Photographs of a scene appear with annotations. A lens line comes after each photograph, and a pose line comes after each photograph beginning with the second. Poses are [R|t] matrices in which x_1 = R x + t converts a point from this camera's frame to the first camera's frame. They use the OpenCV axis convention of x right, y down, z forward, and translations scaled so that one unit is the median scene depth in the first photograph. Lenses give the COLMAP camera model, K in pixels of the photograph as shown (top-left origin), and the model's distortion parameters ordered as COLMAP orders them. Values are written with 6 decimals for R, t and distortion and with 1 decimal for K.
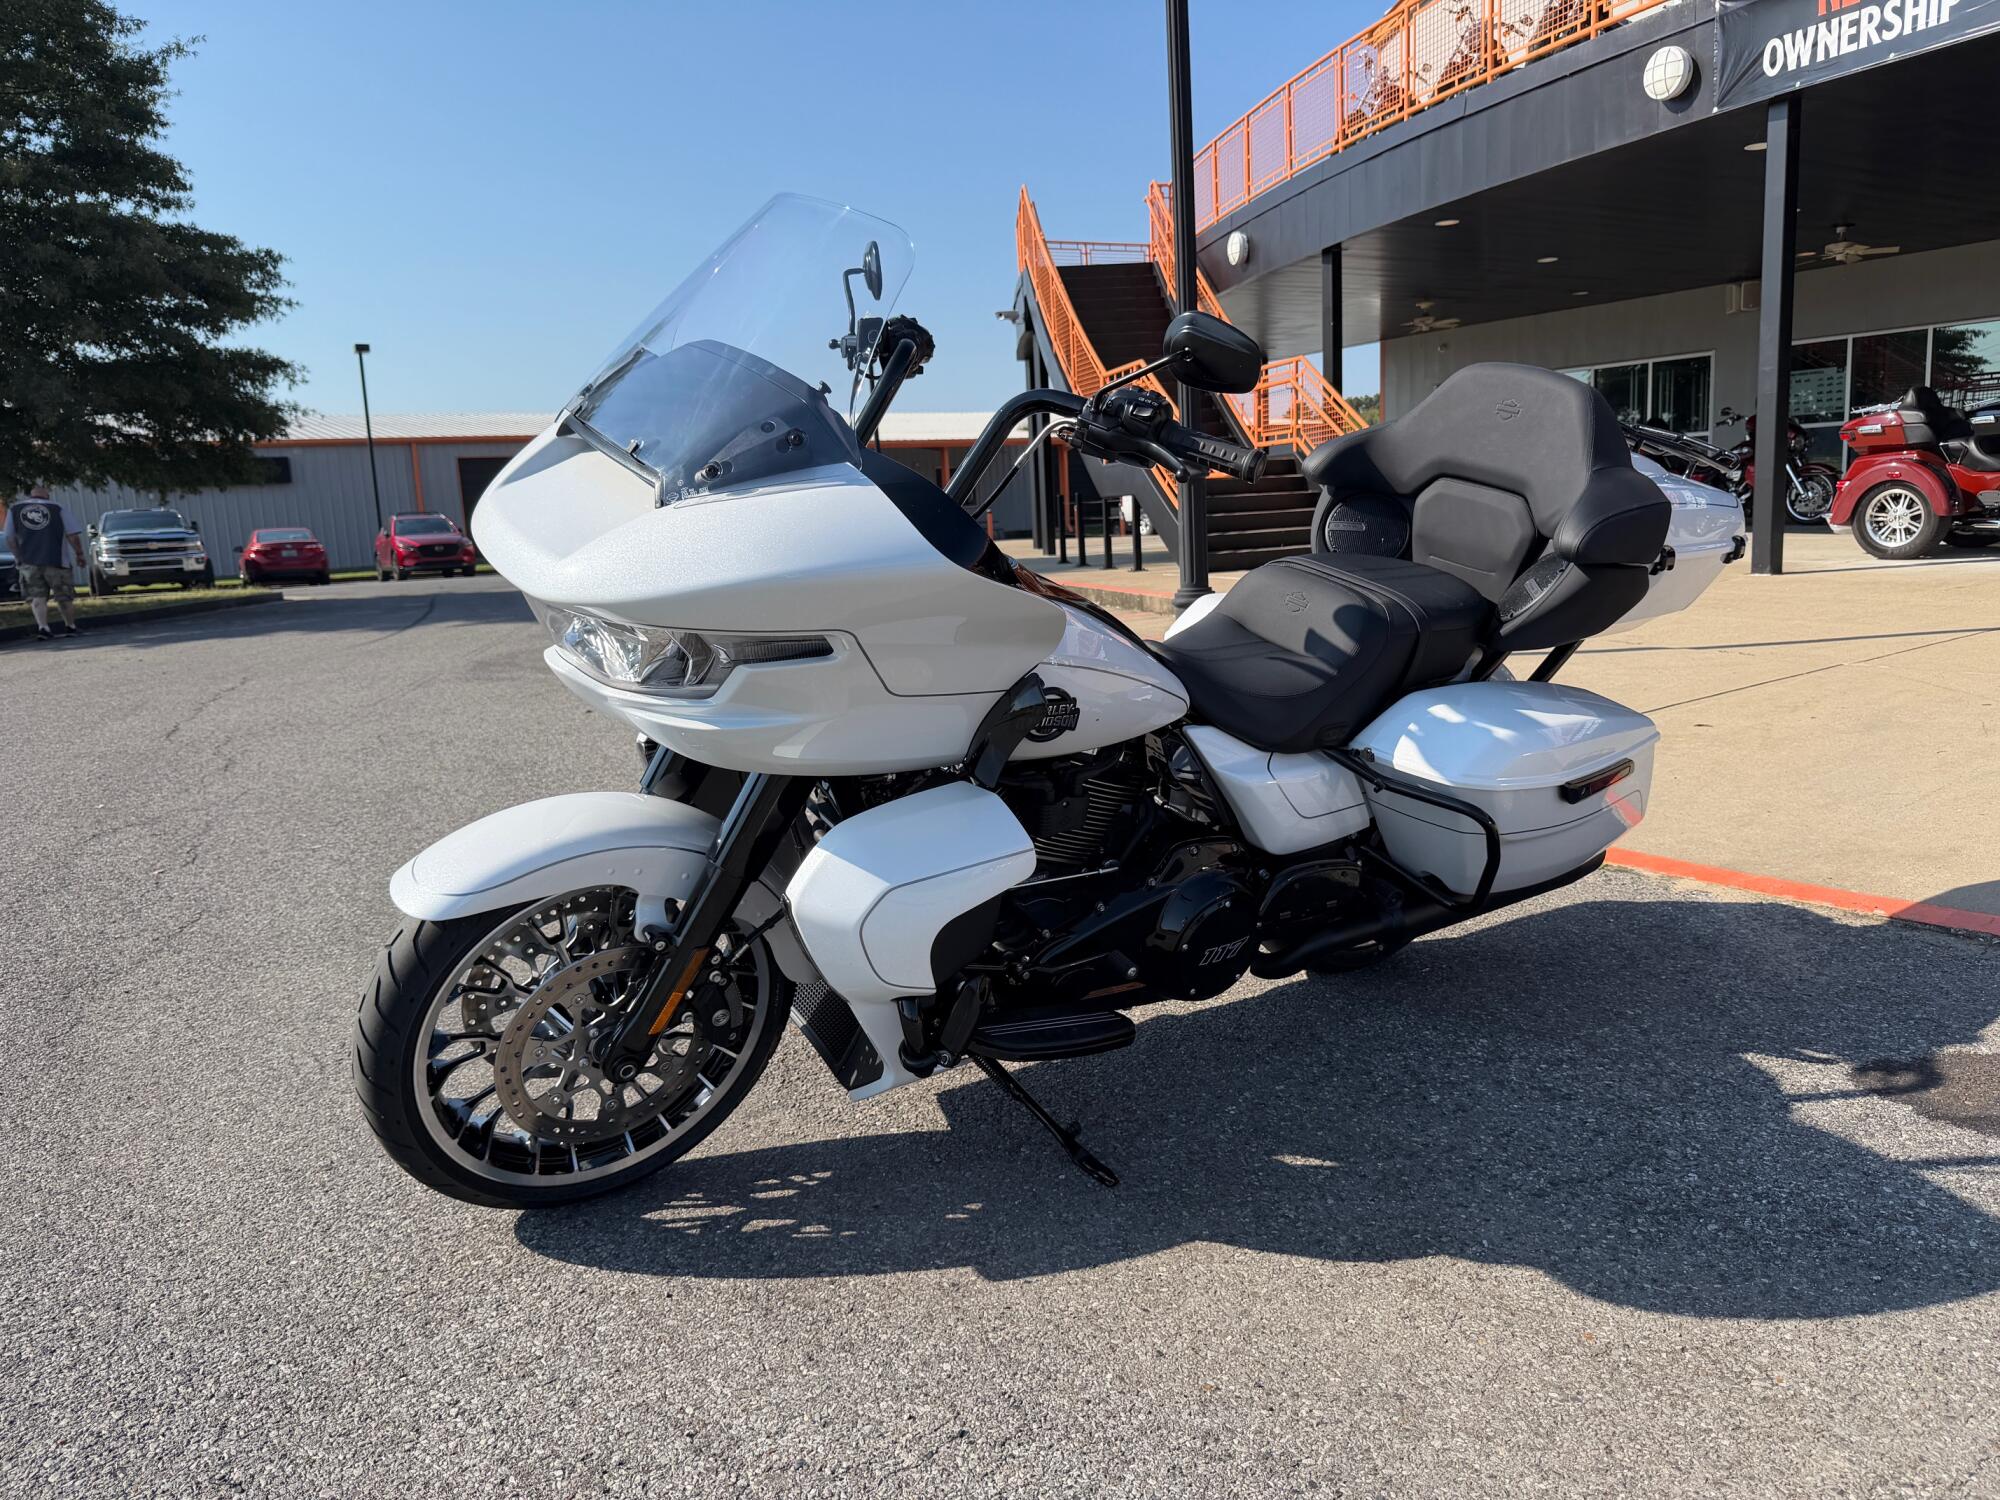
lens RADIAL K [[1388.7, 0, 1022.4], [0, 1388.7, 756.8], [0, 0, 1]] dist [0.033036, -0.035557]
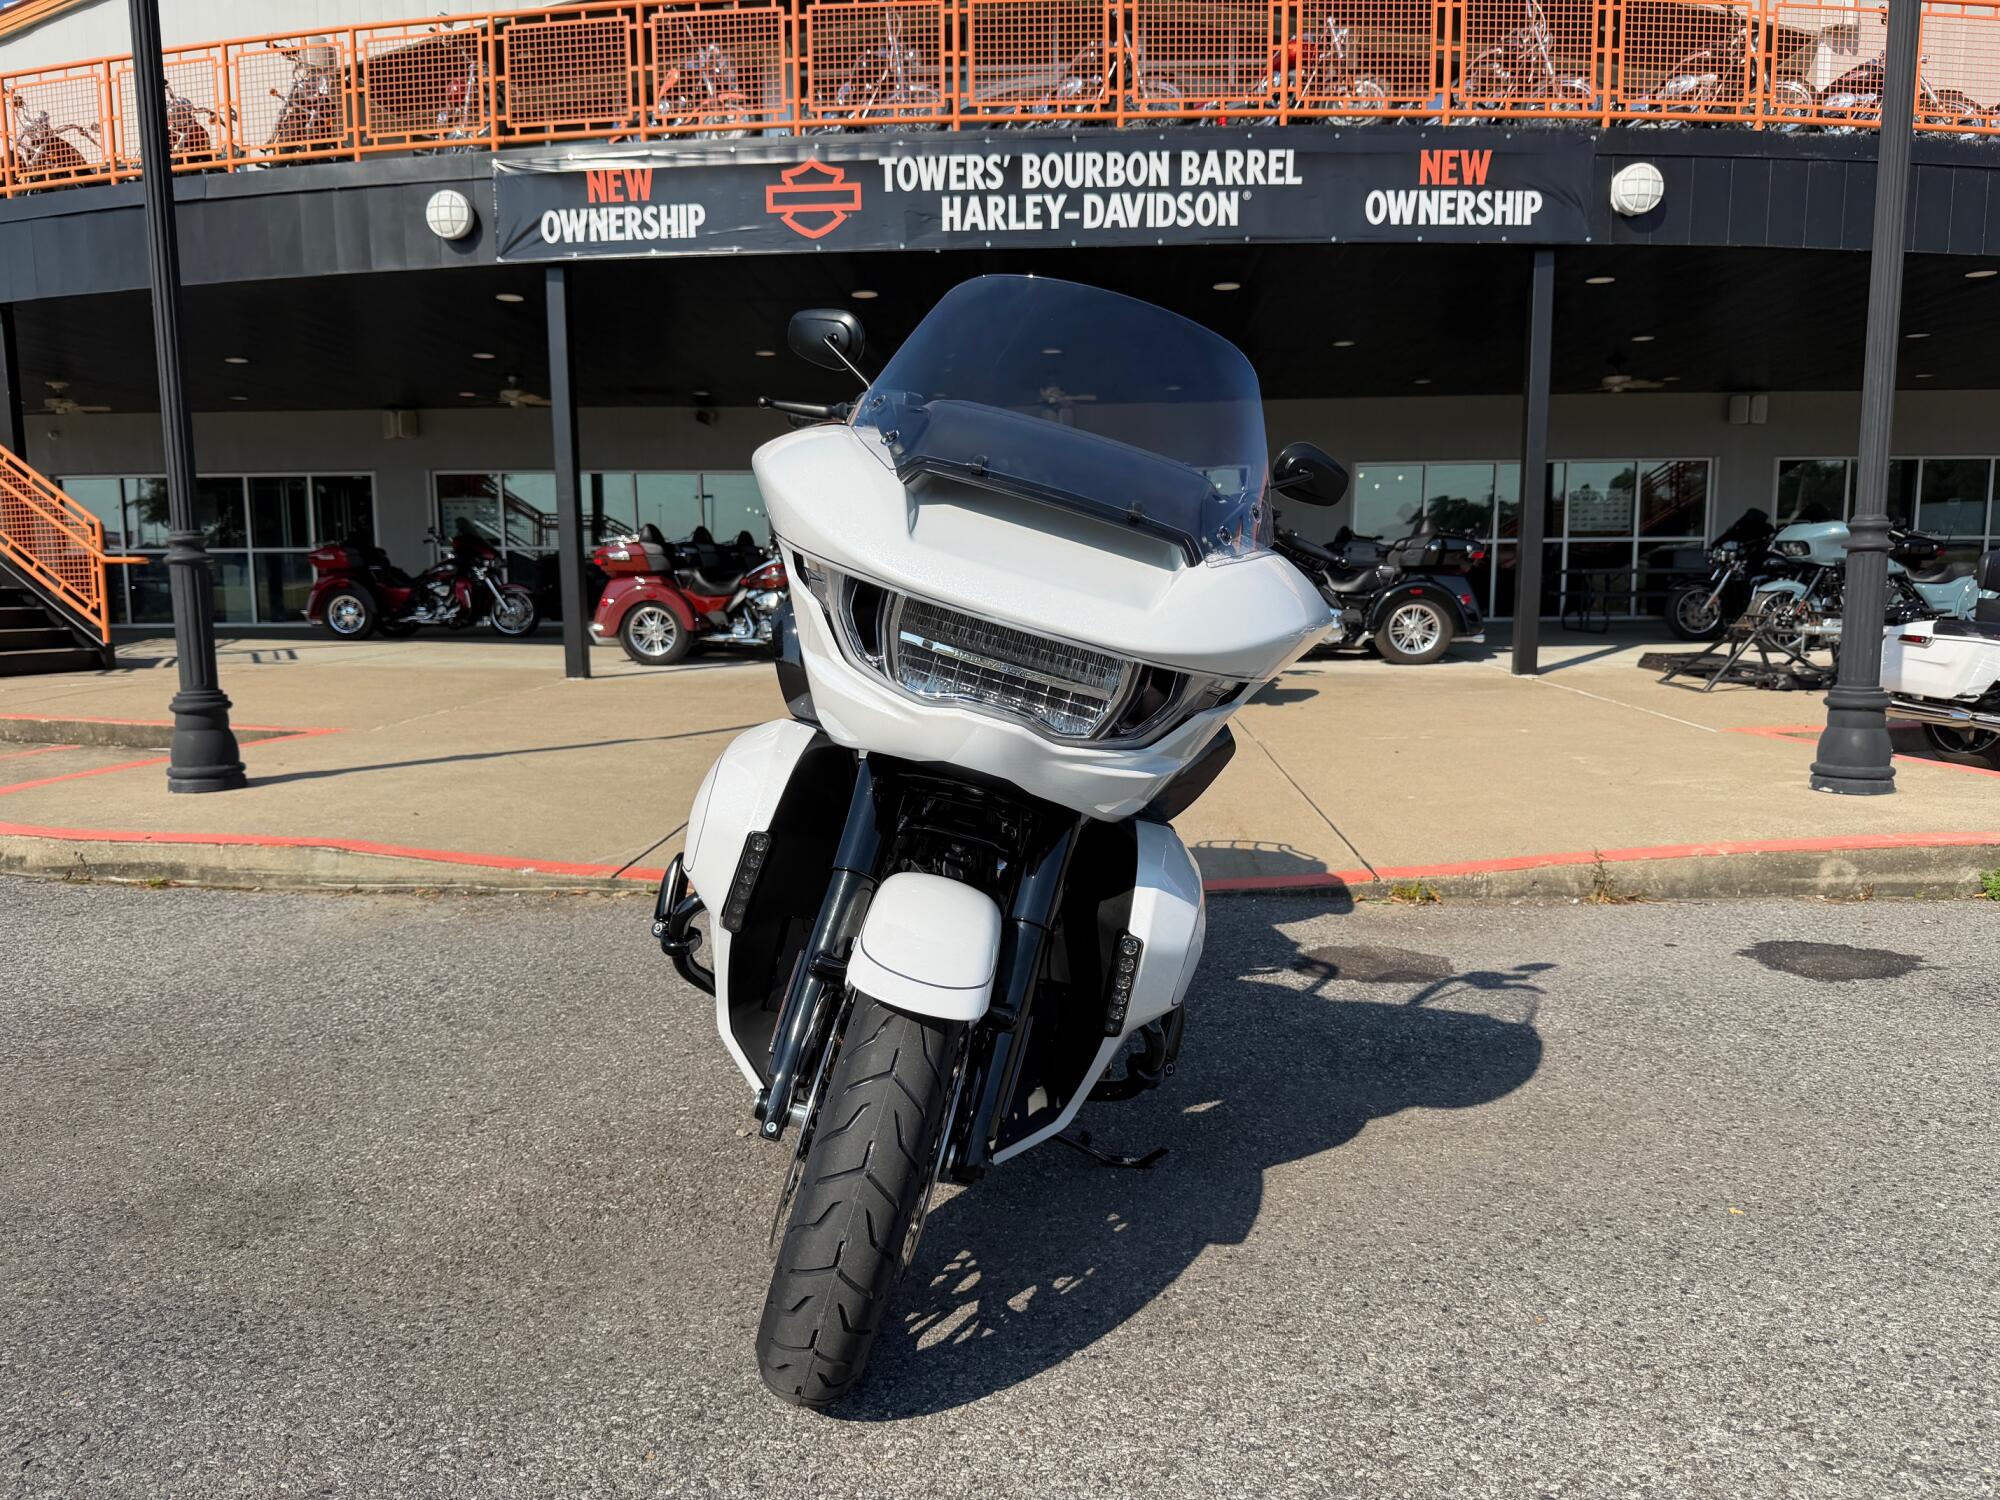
lens RADIAL K [[1395.1, 0, 1000.0], [0, 1395.1, 750.0], [0, 0, 1]] dist [0.108461, -0.173704]
pose [[0.582902, -0.054198, 0.810733, -0.190130], [0.125388, 0.991821, -0.023847, -0.004799], [-0.802809, 0.115557, 0.584931, 0.075907]]
